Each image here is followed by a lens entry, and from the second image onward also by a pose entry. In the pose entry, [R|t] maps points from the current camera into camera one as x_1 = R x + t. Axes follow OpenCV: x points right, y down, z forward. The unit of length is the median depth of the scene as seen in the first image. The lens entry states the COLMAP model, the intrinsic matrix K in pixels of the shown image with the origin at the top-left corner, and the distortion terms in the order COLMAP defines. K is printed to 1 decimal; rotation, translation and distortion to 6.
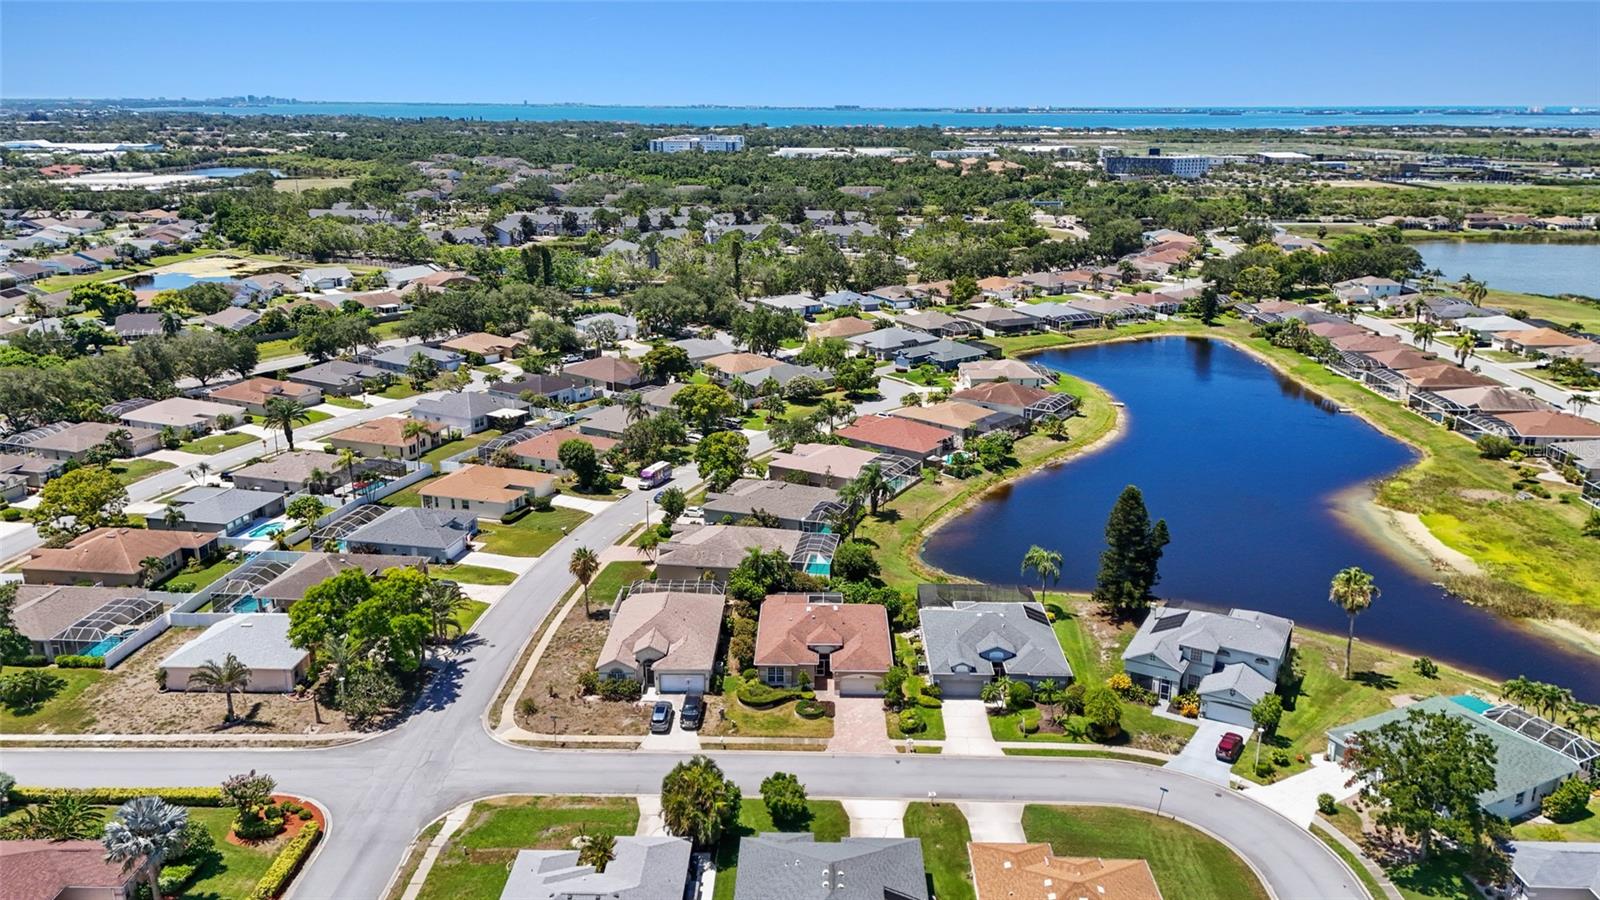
lens RADIAL K [[1172.5, 0, 807.1], [0, 1172.5, 445.4], [0, 0, 1]] dist [0.084969, -0.085657]
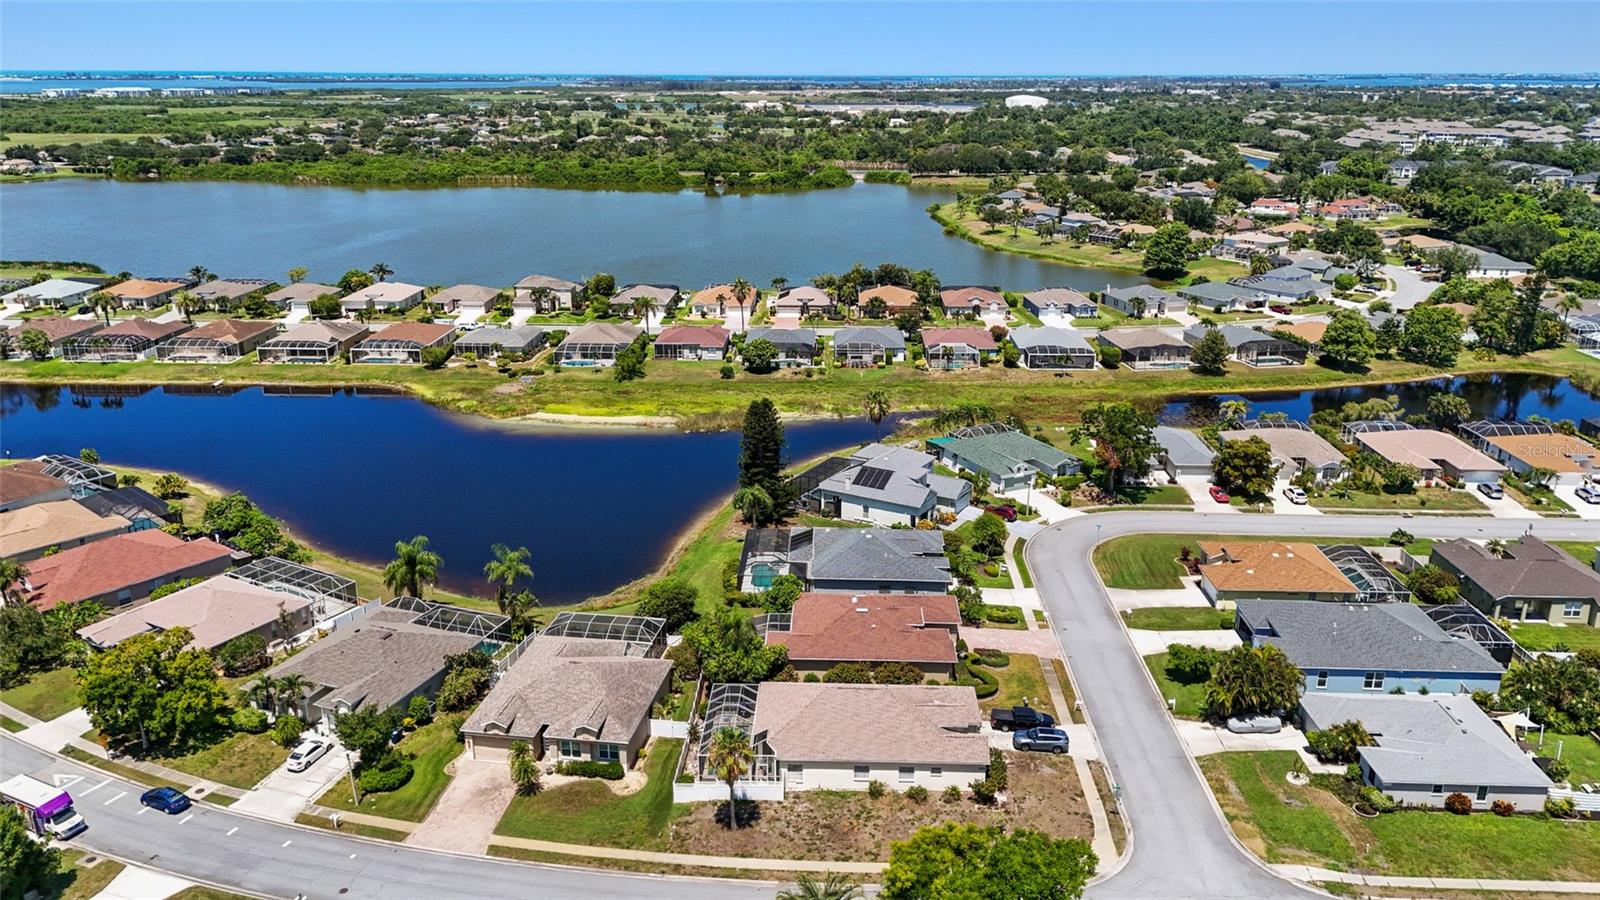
lens RADIAL K [[1172.5, 0, 802.0], [0, 1172.5, 455.9], [0, 0, 1]] dist [0.084969, -0.085657]
pose [[0.020731, -0.314801, 0.948931, -0.460745], [0.278837, 0.913295, 0.296887, -0.137453], [-0.960115, 0.258442, 0.106712, 0.538359]]
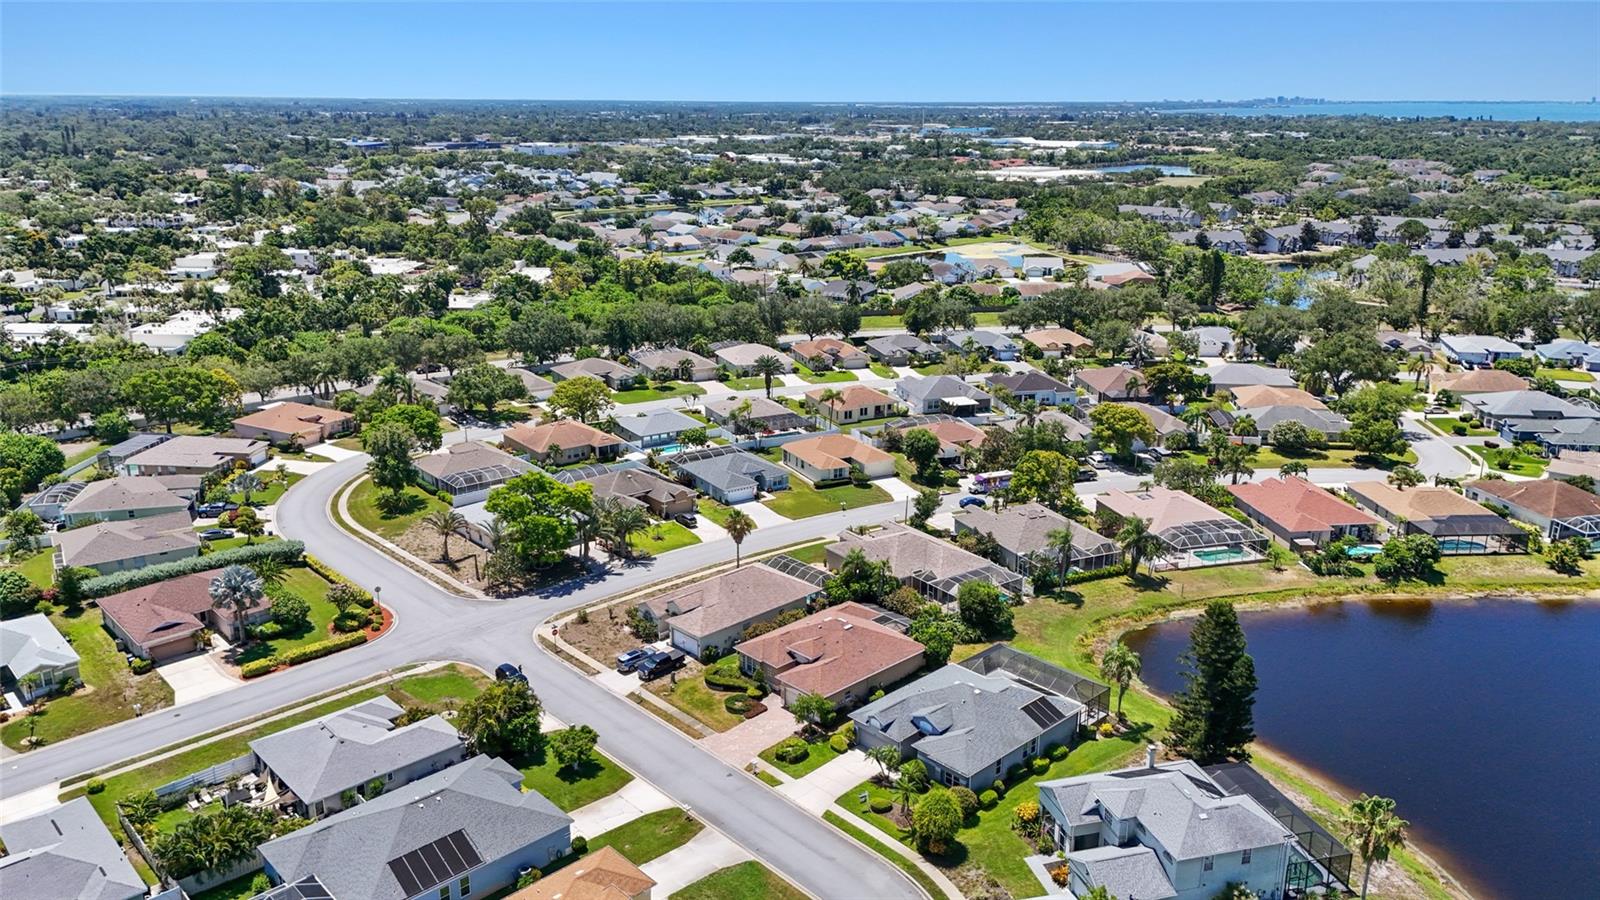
lens RADIAL K [[1172.5, 0, 803.9], [0, 1172.5, 451.6], [0, 0, 1]] dist [0.084969, -0.085657]
pose [[0.701004, 0.203260, -0.683578, 0.366454], [-0.200124, 0.976076, 0.085007, -0.044177], [0.684503, 0.077211, 0.724910, 0.156710]]
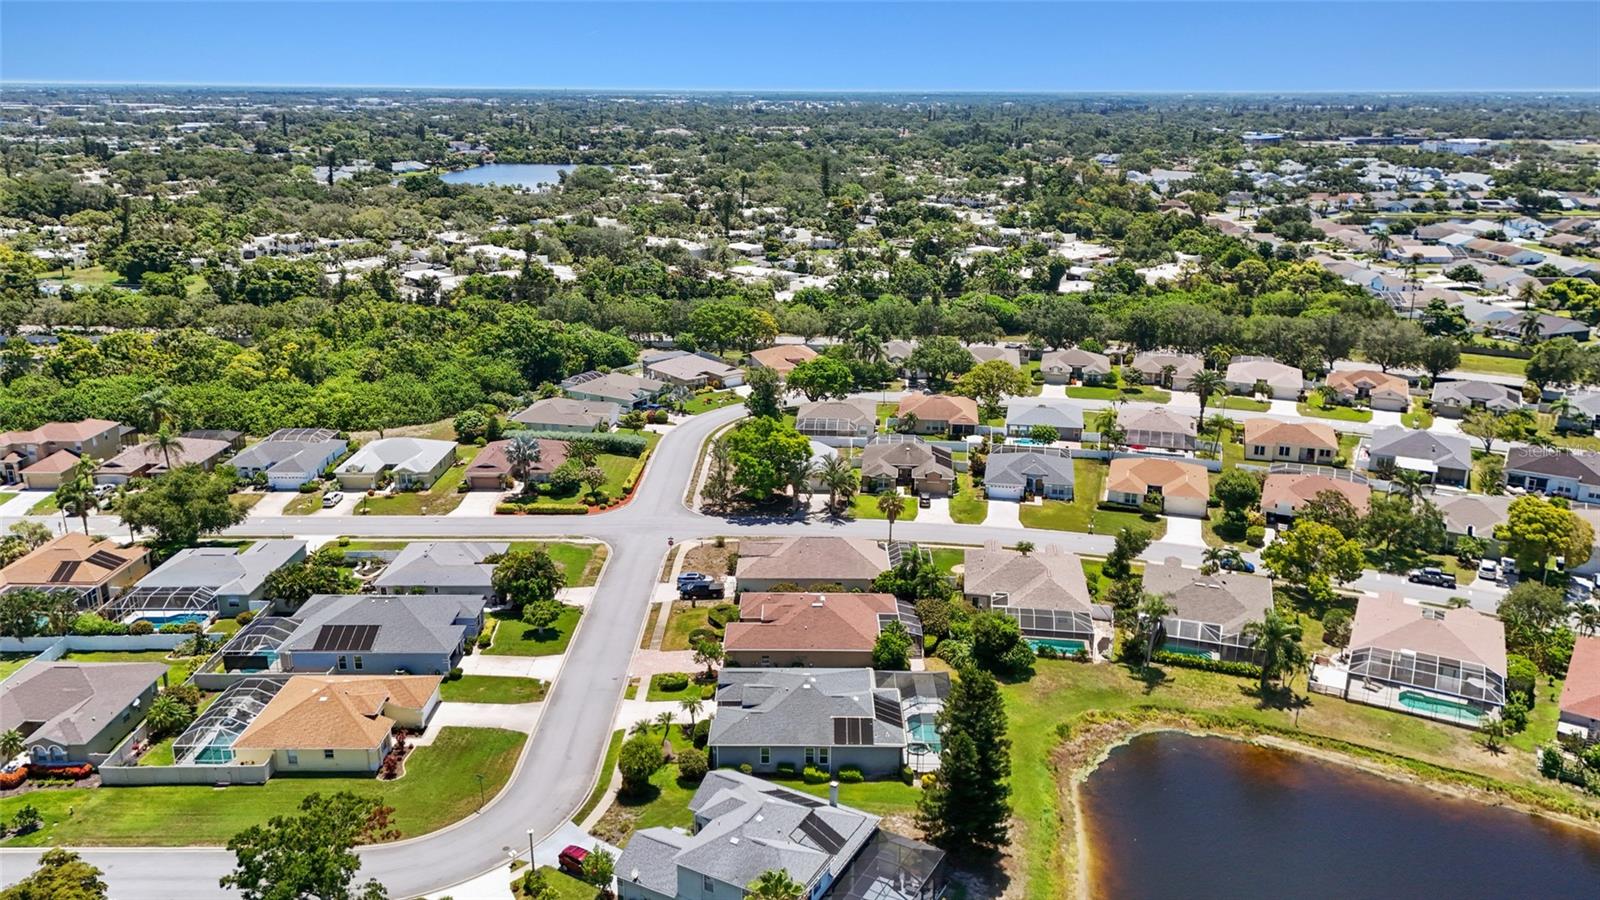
lens RADIAL K [[1172.5, 0, 804.6], [0, 1172.5, 445.0], [0, 0, 1]] dist [0.084969, -0.085657]
pose [[0.011231, 0.286602, -0.957984, 0.542635], [-0.284953, 0.919238, 0.271669, -0.145154], [0.958476, 0.269929, 0.091992, 0.504532]]
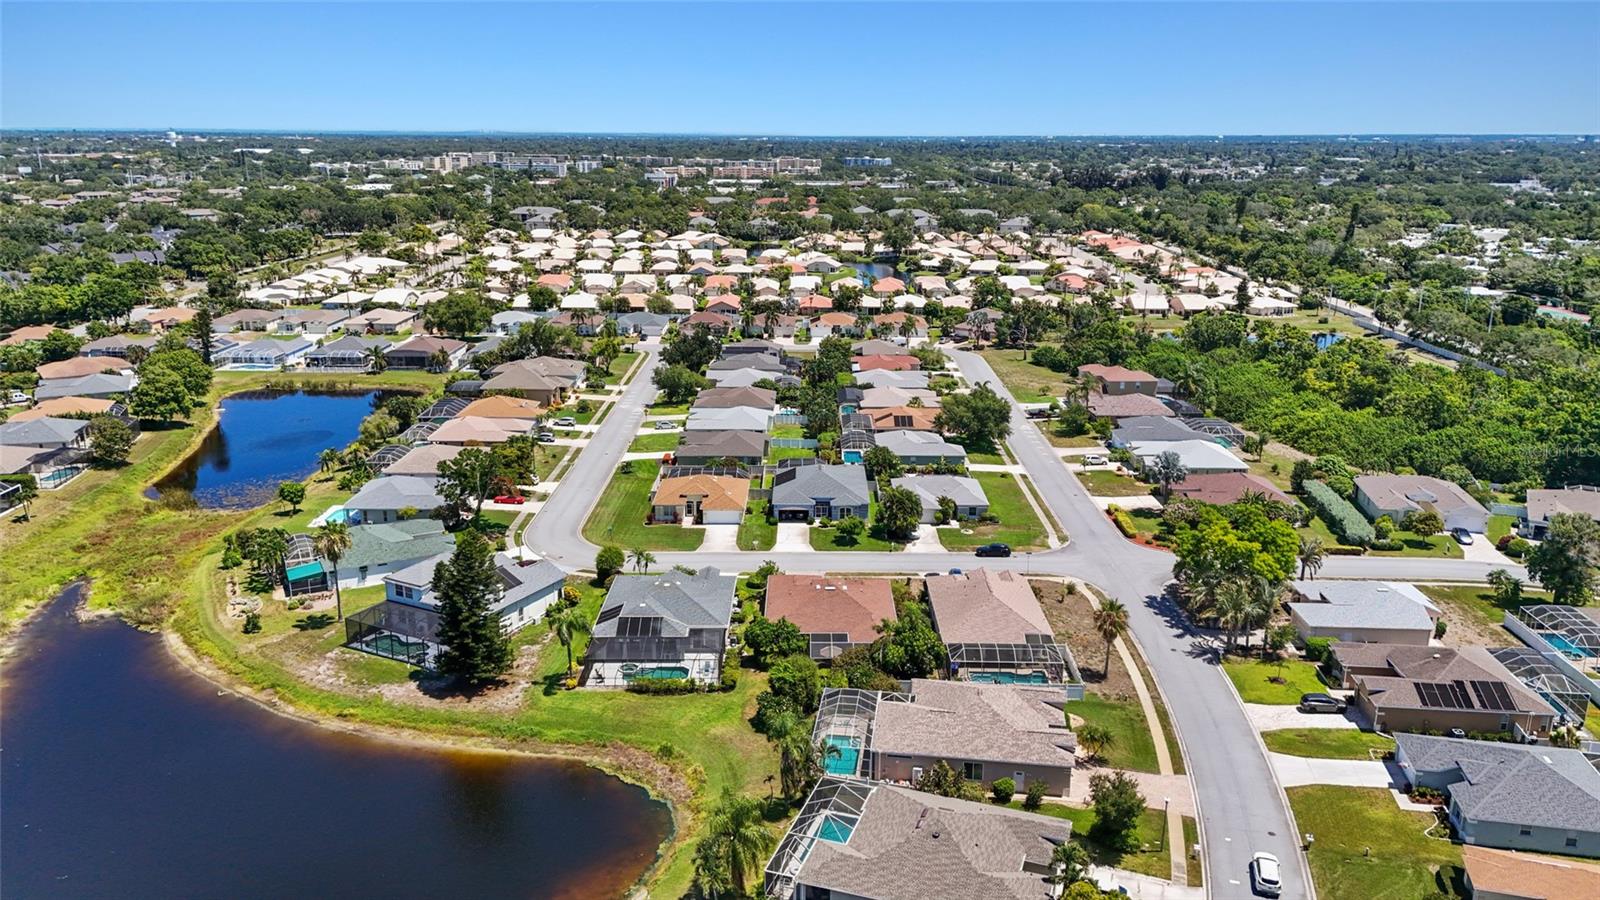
lens RADIAL K [[1172.5, 0, 804.8], [0, 1172.5, 456.1], [0, 0, 1]] dist [0.084969, -0.085657]
pose [[-0.999903, -0.006004, -0.012579, 0.029142], [-0.011722, 0.850482, 0.525873, -0.284270], [0.007541, 0.525969, -0.850470, 1.050990]]
